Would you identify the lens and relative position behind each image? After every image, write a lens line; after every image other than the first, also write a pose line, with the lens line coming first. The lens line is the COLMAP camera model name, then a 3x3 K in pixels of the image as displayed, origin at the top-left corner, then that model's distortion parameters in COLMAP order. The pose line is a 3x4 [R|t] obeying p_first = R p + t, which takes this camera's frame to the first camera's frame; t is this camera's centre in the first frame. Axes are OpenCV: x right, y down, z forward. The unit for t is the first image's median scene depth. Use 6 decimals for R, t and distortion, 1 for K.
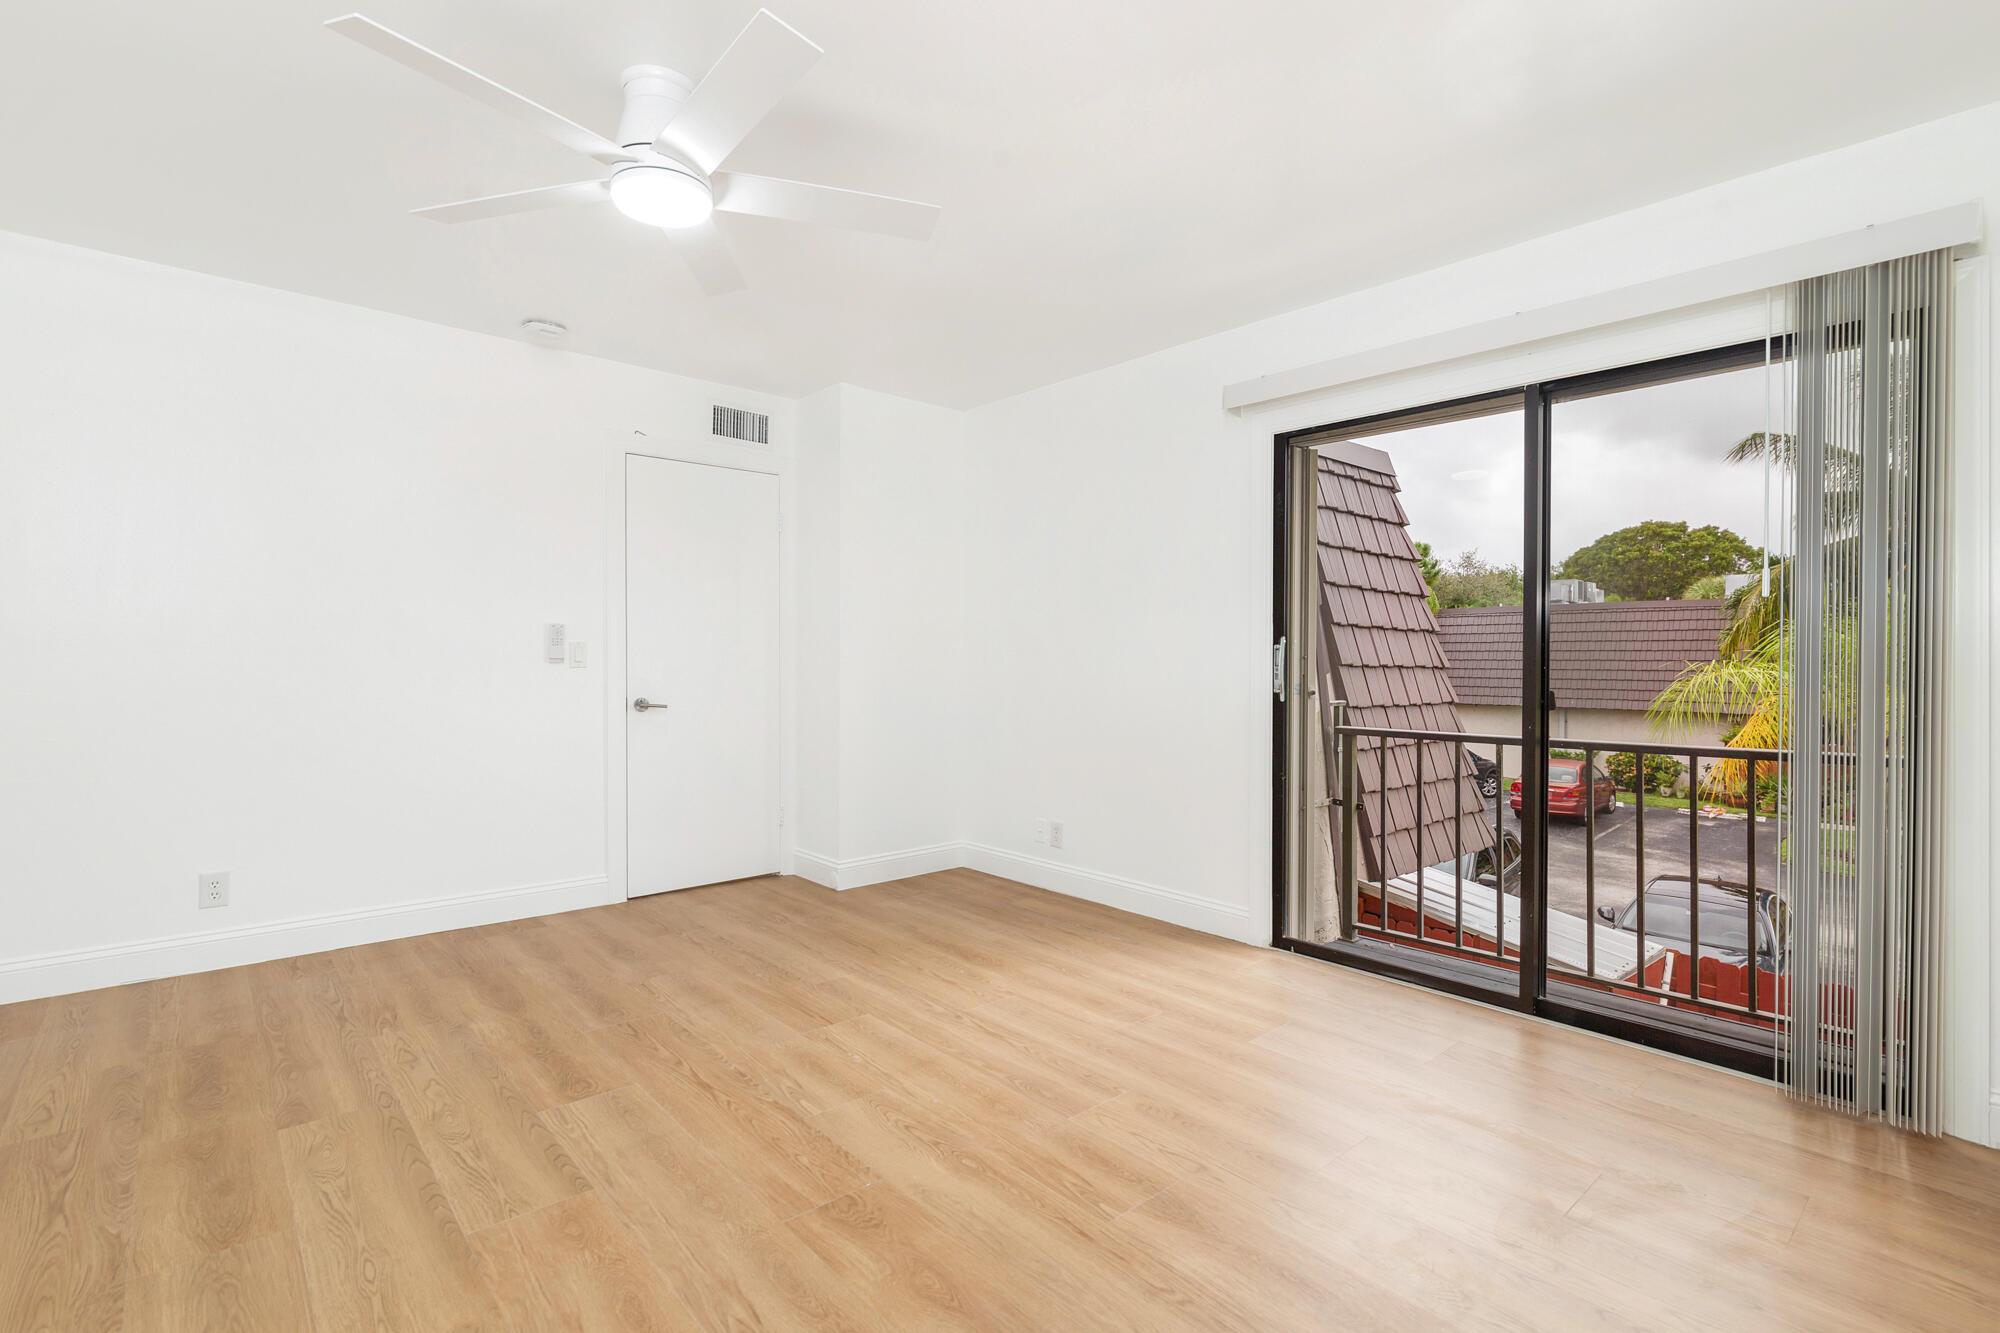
lens RADIAL K [[923.1, 0, 1000.0], [0, 923.1, 666.5], [0, 0, 1]] dist [0.002775, -0.000183]
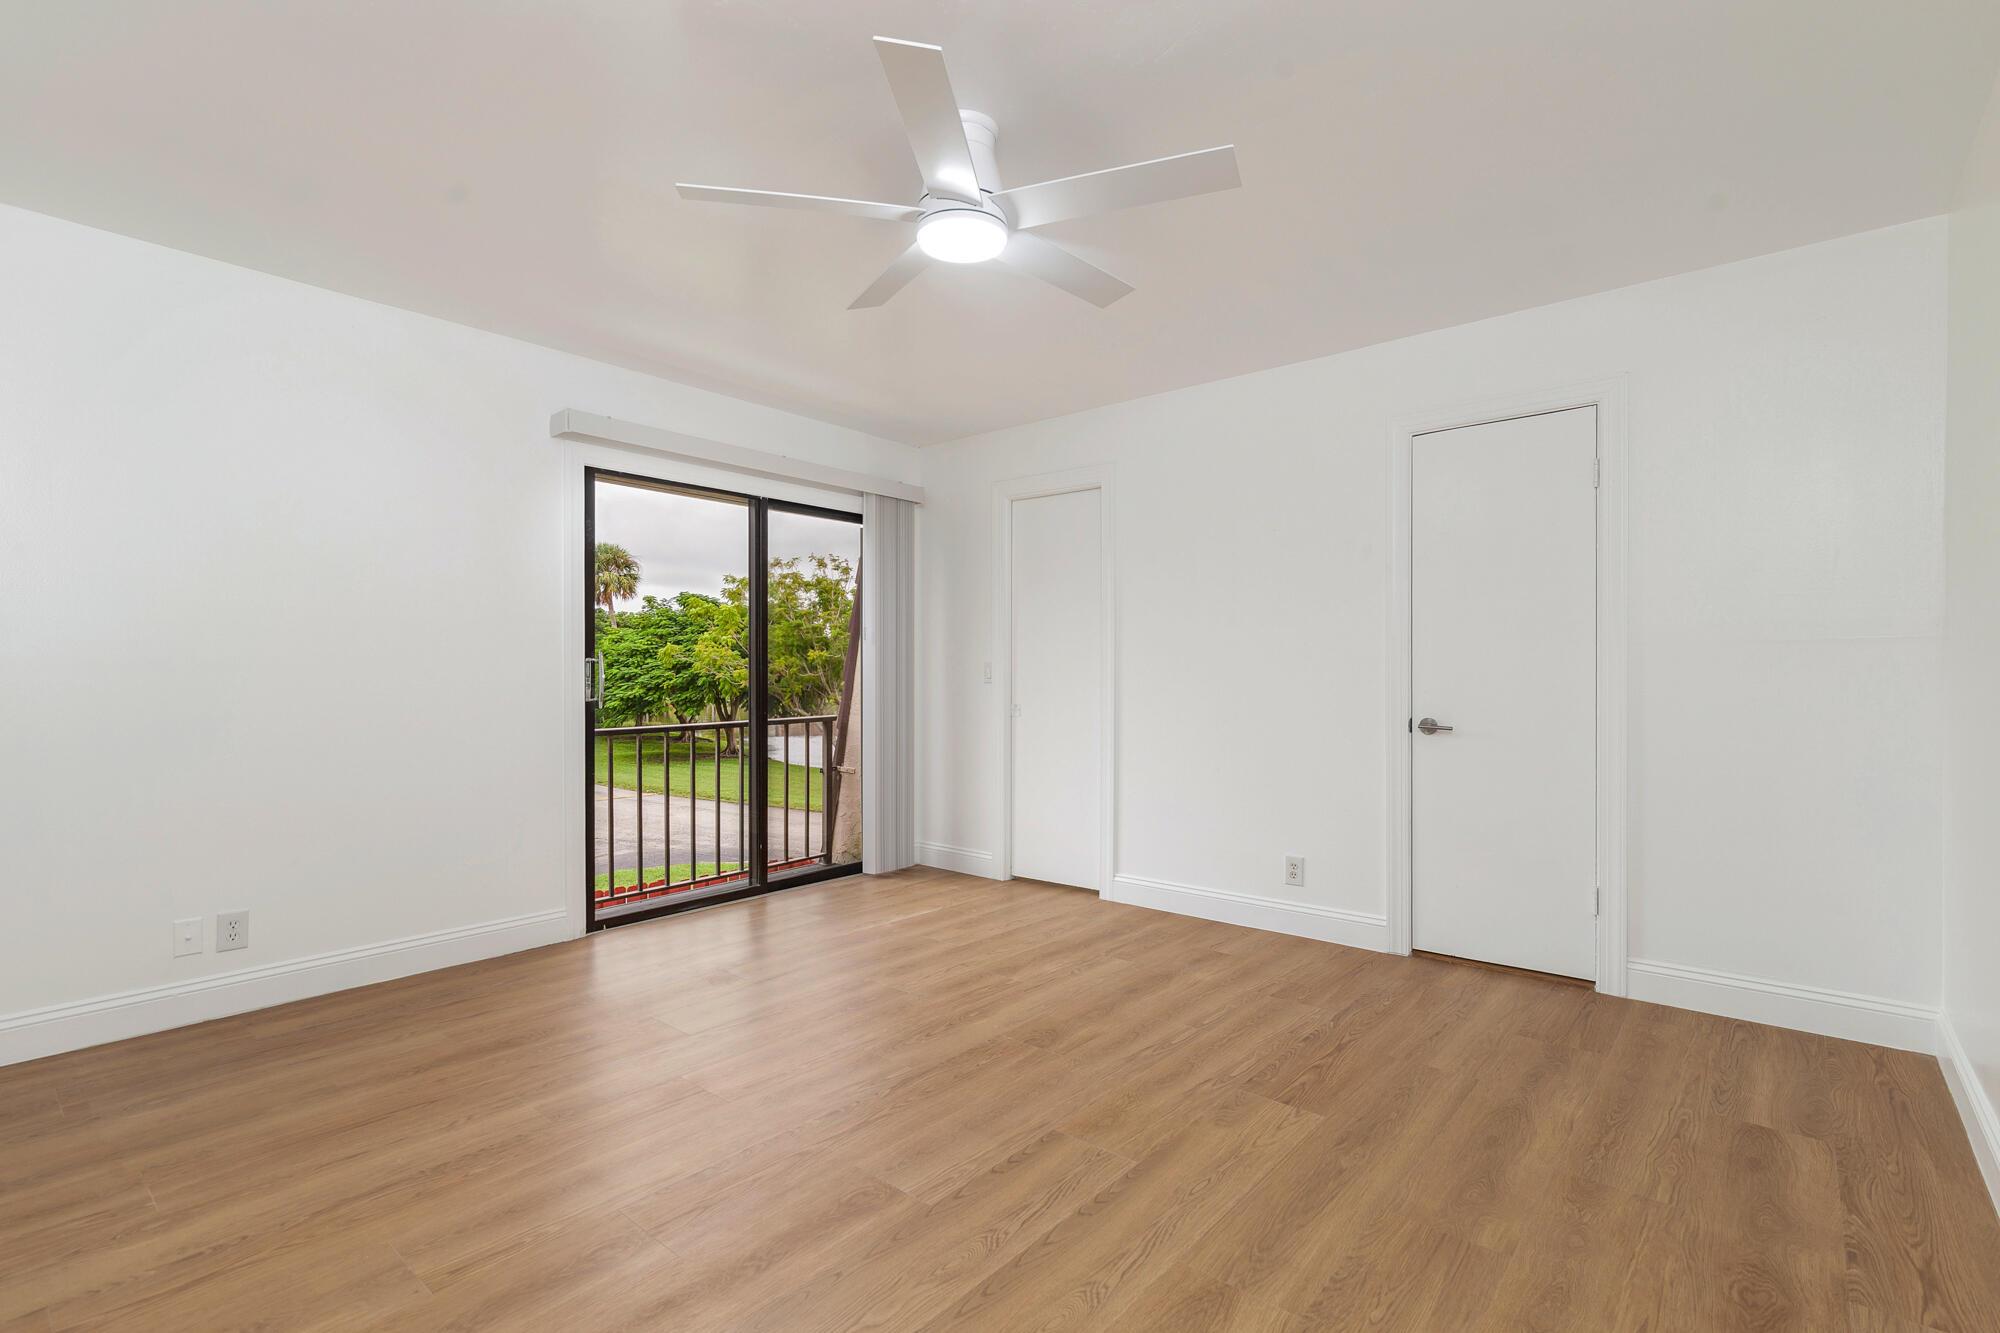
lens RADIAL K [[923.1, 0, 1000.0], [0, 923.1, 666.5], [0, 0, 1]] dist [0.002775, -0.000183]
pose [[-0.139354, 0.001461, 0.990242, -1.067474], [0.009666, 0.999953, -0.000115, -0.009828], [-0.990195, 0.009555, -0.139362, 0.828097]]
